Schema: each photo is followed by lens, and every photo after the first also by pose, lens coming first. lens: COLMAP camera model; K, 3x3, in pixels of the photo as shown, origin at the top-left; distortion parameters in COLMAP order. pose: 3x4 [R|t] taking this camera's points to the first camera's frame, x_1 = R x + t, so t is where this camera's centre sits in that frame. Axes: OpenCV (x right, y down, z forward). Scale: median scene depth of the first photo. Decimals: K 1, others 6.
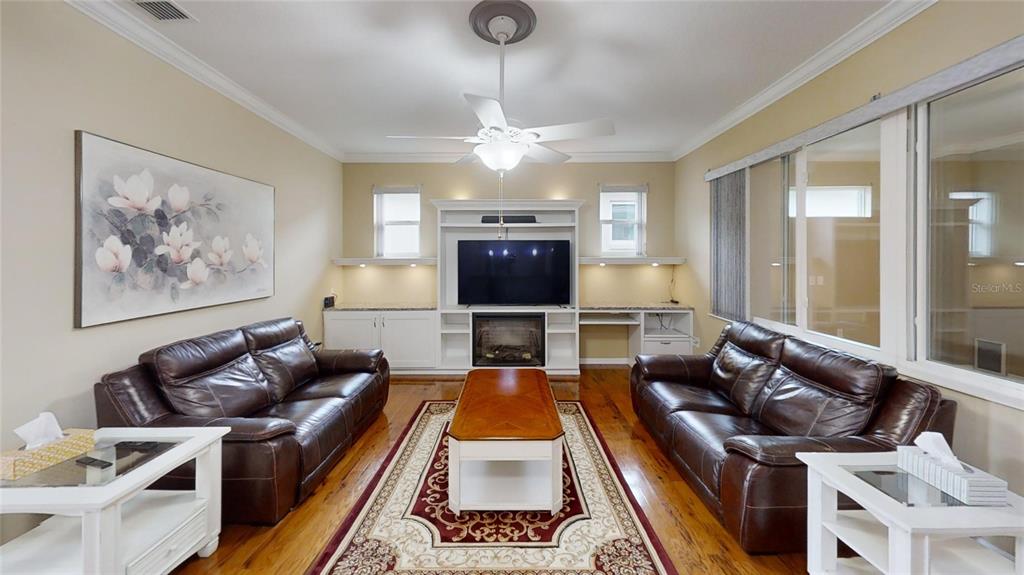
lens RADIAL K [[361.5, 0, 514.1], [0, 361.5, 253.1], [0, 0, 1]] dist [0.005590, -0.000105]
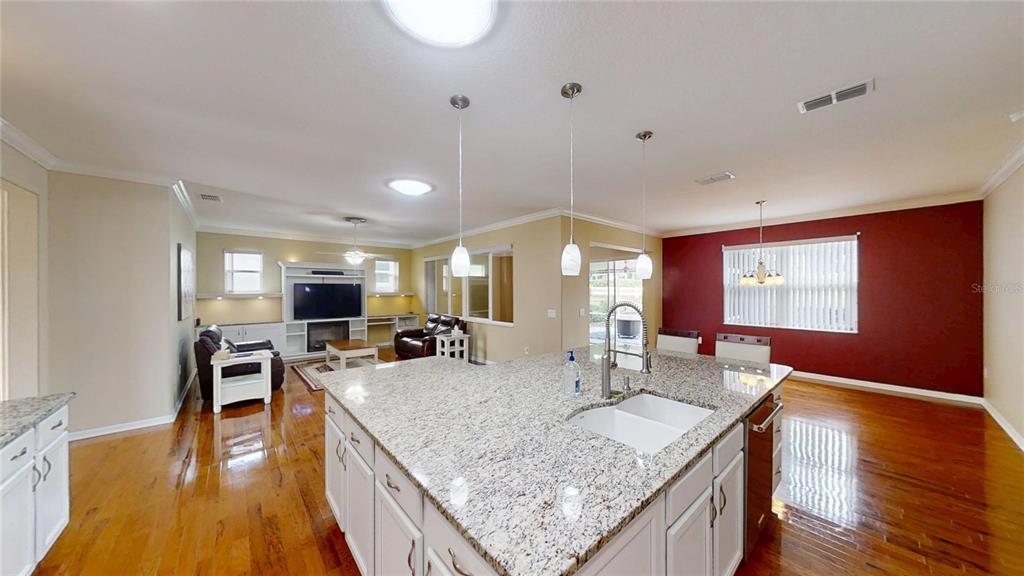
lens RADIAL K [[321.6, 0, 506.0], [0, 321.6, 291.6], [0, 0, 1]] dist [-0.000702, -0.000050]
pose [[0.768896, -0.002398, 0.639369, -0.580498], [-0.004043, 0.999955, 0.008613, -0.020226], [-0.639360, -0.009208, 0.768852, -1.391842]]
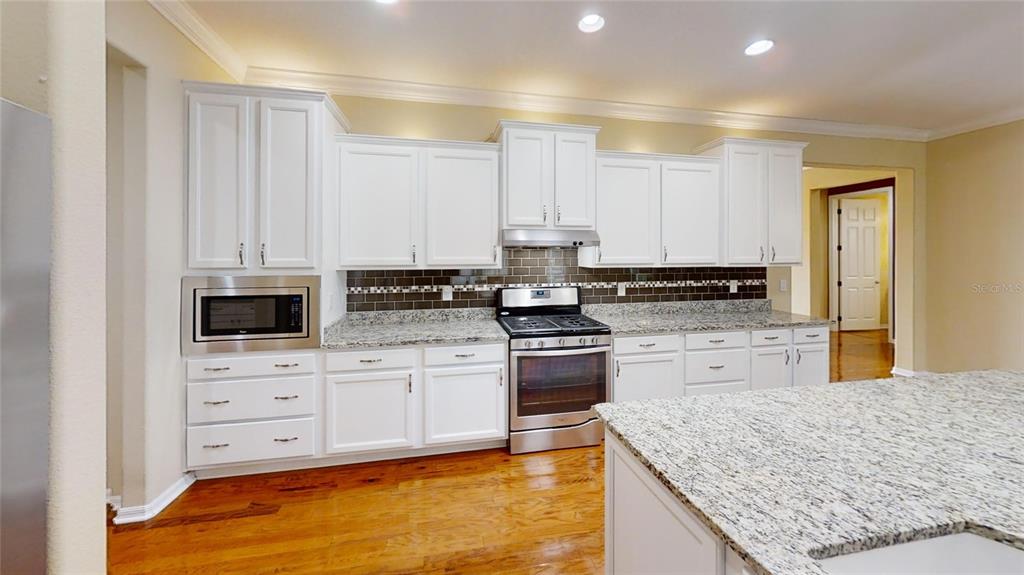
lens RADIAL K [[361.5, 0, 507.2], [0, 361.5, 253.2], [0, 0, 1]] dist [0.005590, -0.000105]
pose [[0.196064, -0.000894, -0.980591, 0.005389], [0.007490, 0.999972, 0.000585, -0.004766], [0.980562, -0.007460, 0.196065, -1.429785]]
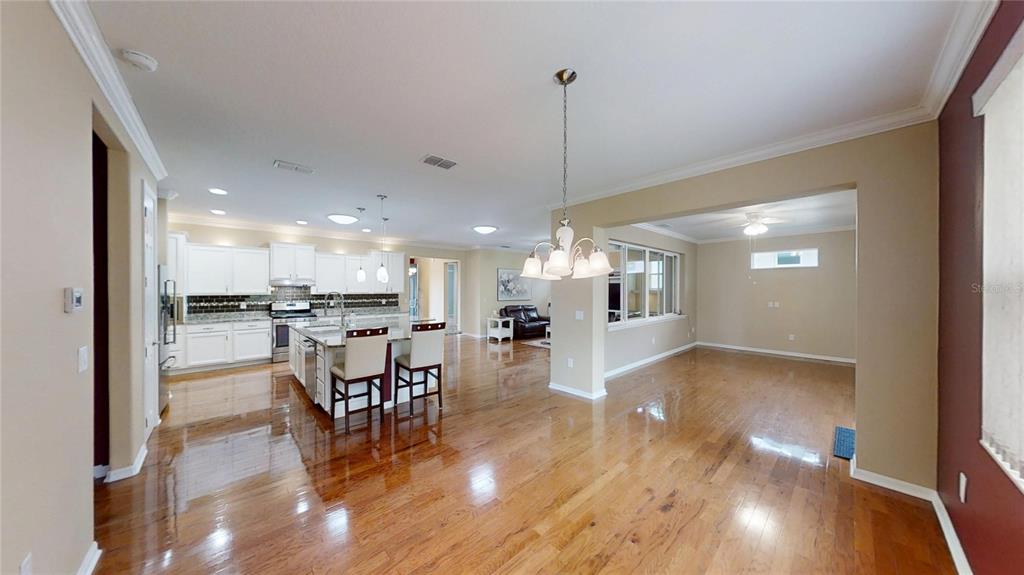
lens RADIAL K [[313.4, 0, 516.9], [0, 313.4, 287.1], [0, 0, 1]] dist [0.000920, -0.000029]
pose [[0.685588, 0.001814, -0.727988, 1.806046], [0.000572, 0.999995, 0.003031, -0.022640], [0.727990, -0.002494, 0.685584, -1.503792]]
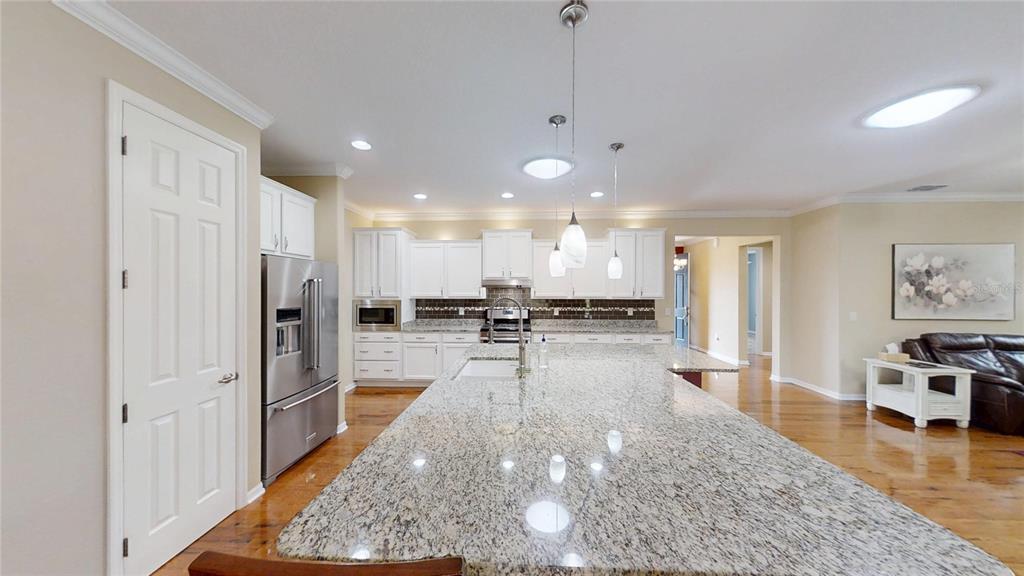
lens RADIAL K [[317.5, 0, 513.5], [0, 317.5, 288.1], [0, 0, 1]] dist [-0.007645, -0.000137]
pose [[-0.059753, -0.012886, -0.998130, 0.756945], [0.004891, 0.999901, -0.013202, 0.001713], [0.998201, -0.005670, -0.059684, -0.995478]]
